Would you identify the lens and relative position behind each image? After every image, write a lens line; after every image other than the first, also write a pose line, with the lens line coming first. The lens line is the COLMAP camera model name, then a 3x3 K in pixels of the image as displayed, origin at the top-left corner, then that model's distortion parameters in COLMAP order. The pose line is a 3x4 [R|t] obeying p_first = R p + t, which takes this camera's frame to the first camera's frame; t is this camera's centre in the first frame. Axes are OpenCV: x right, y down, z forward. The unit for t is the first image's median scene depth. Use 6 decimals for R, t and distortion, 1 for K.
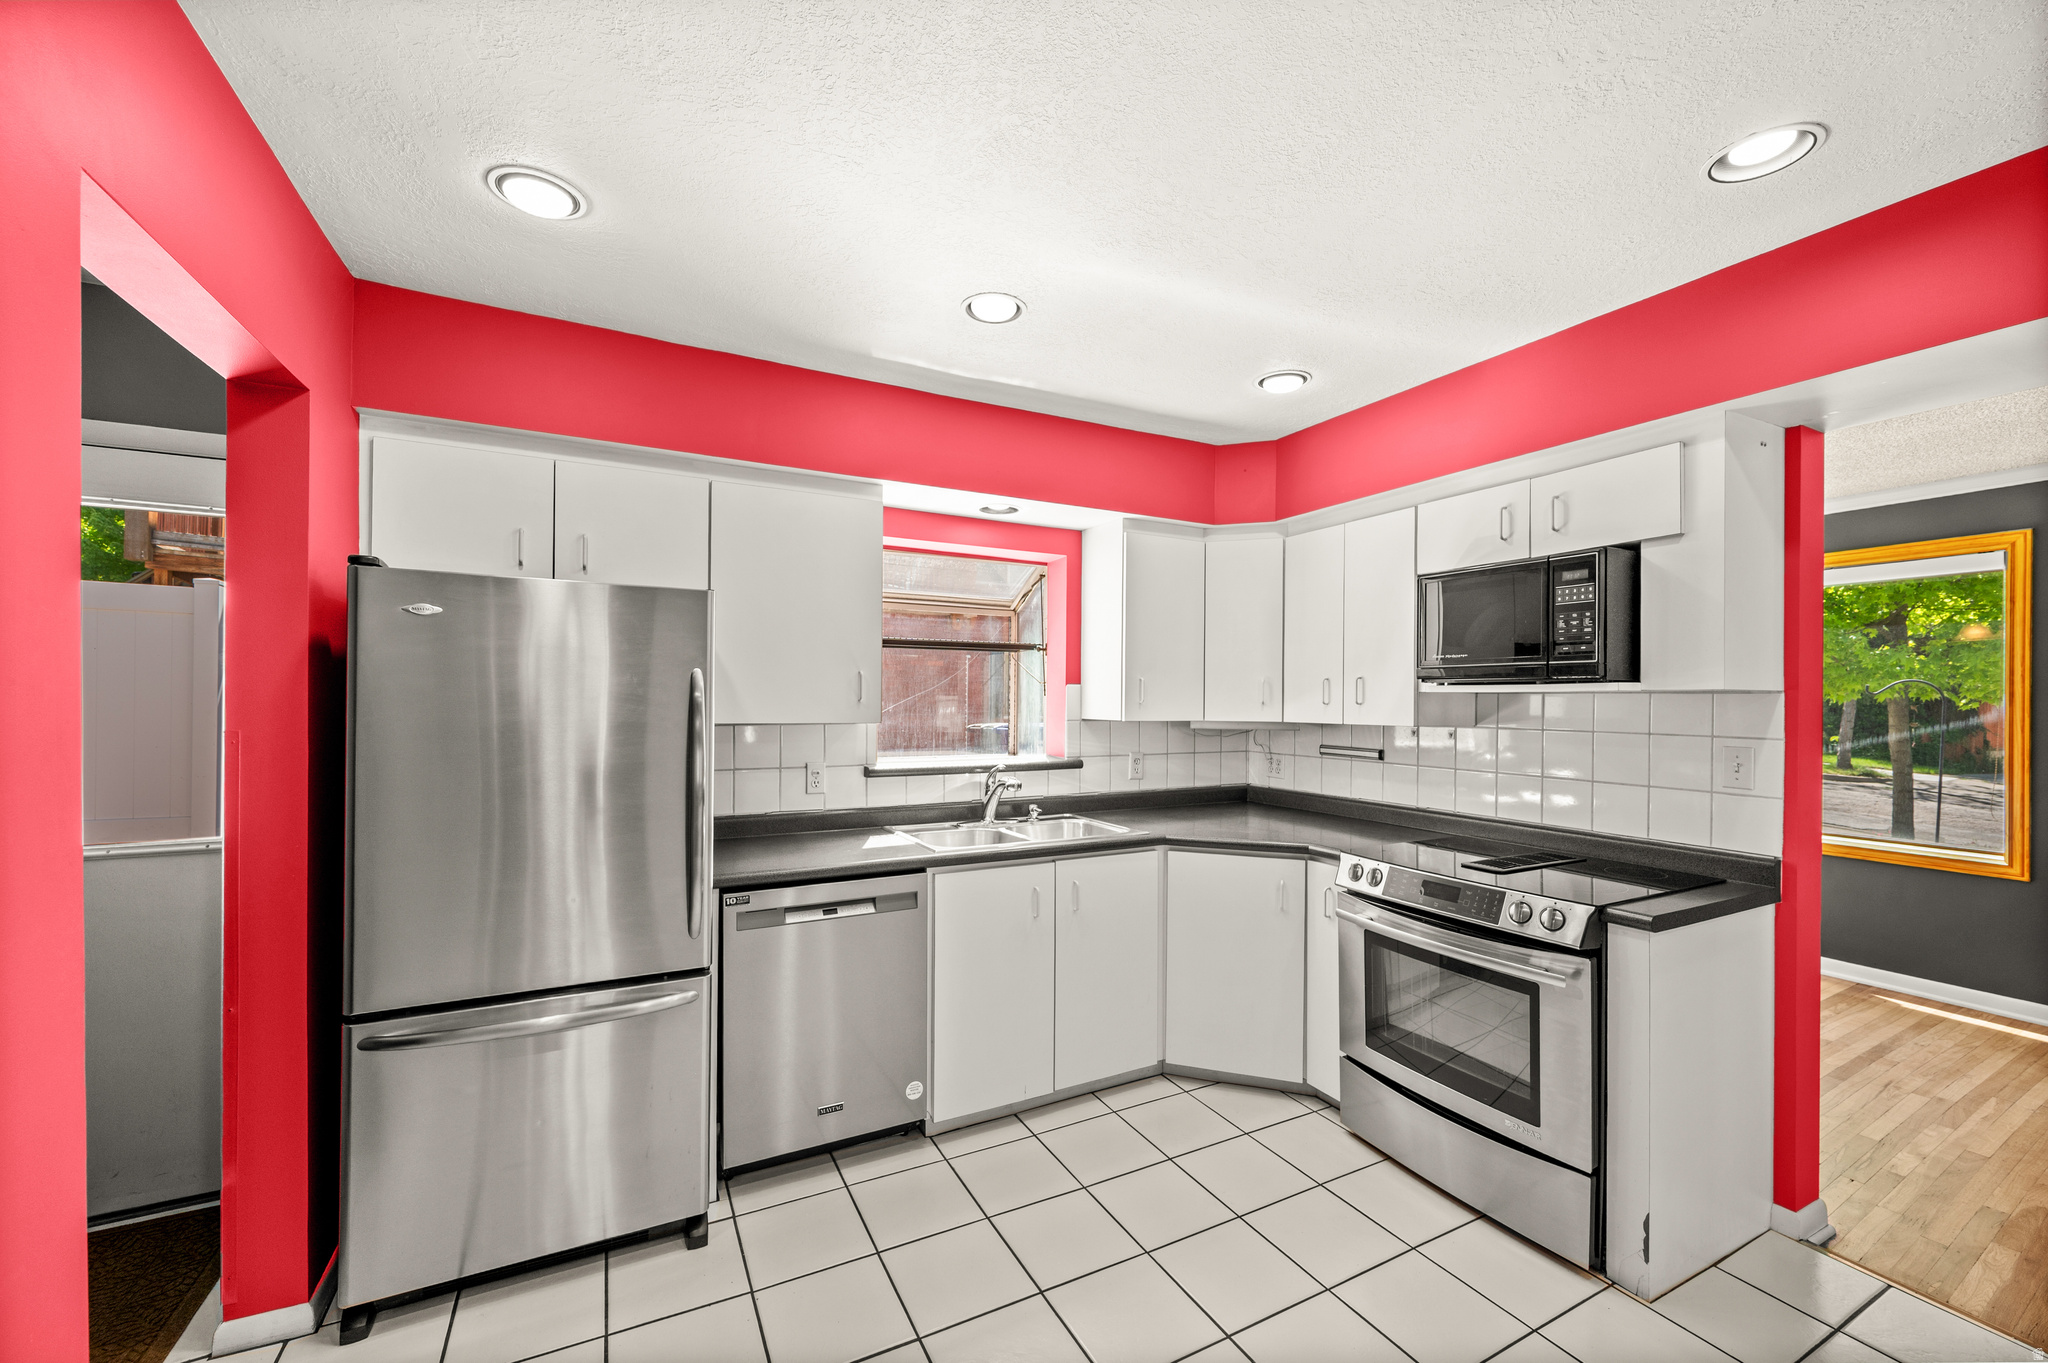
lens RADIAL K [[816.6, 0, 1021.4], [0, 816.6, 702.0], [0, 0, 1]] dist [0.002397, -0.000250]
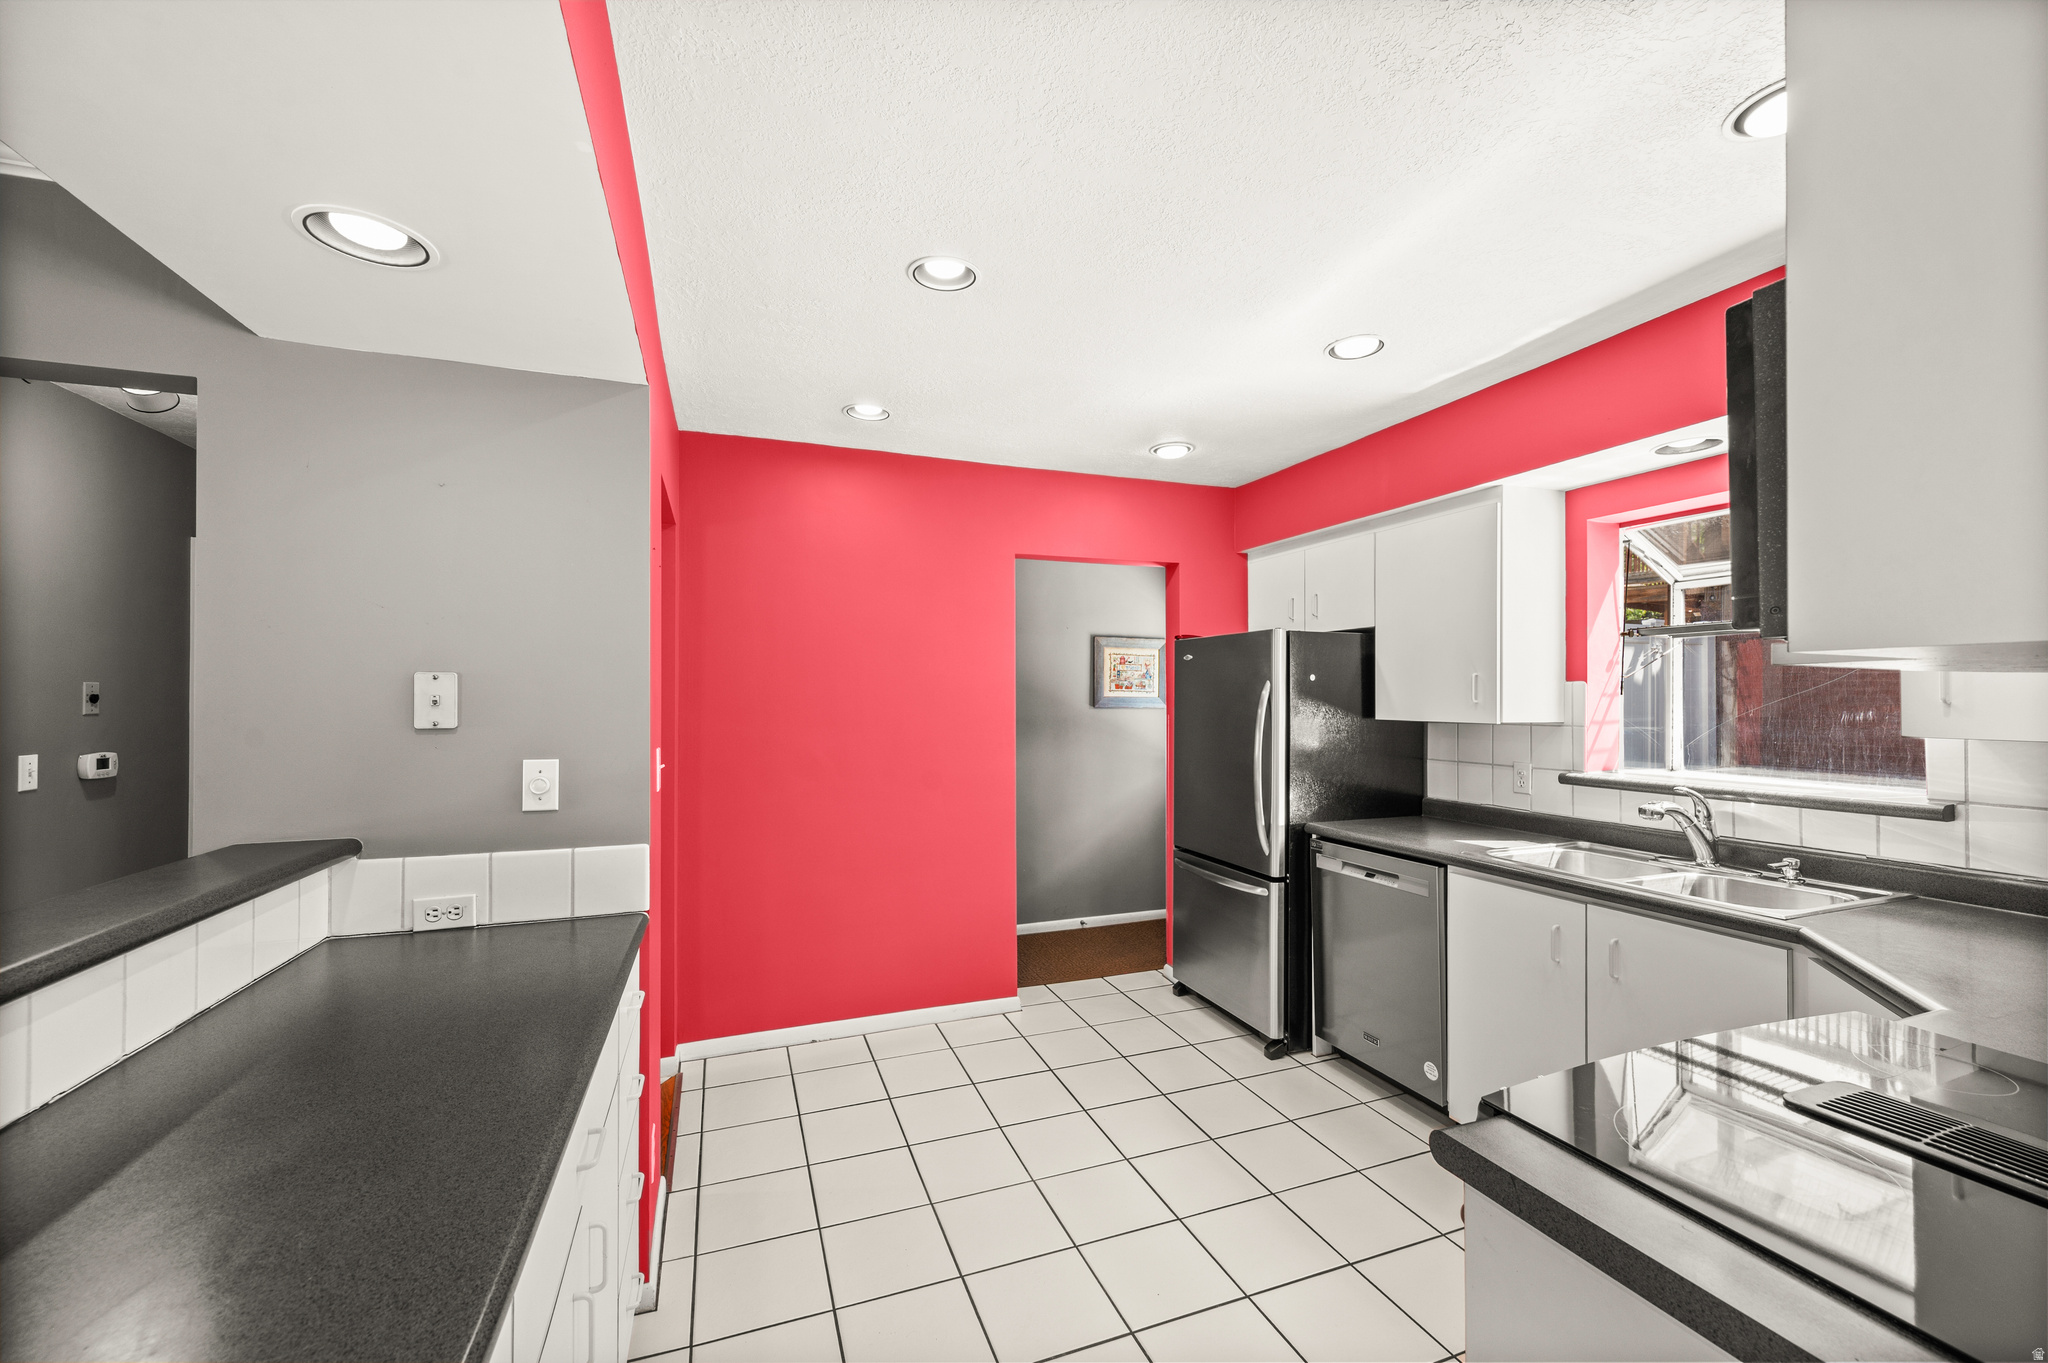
lens RADIAL K [[816.6, 0, 1020.7], [0, 816.6, 698.7], [0, 0, 1]] dist [0.002397, -0.000250]
pose [[-0.123088, -0.005115, -0.992383, 0.916500], [-0.000714, 0.999987, -0.005065, 0.000310], [0.992396, 0.000085, -0.123090, 0.561656]]
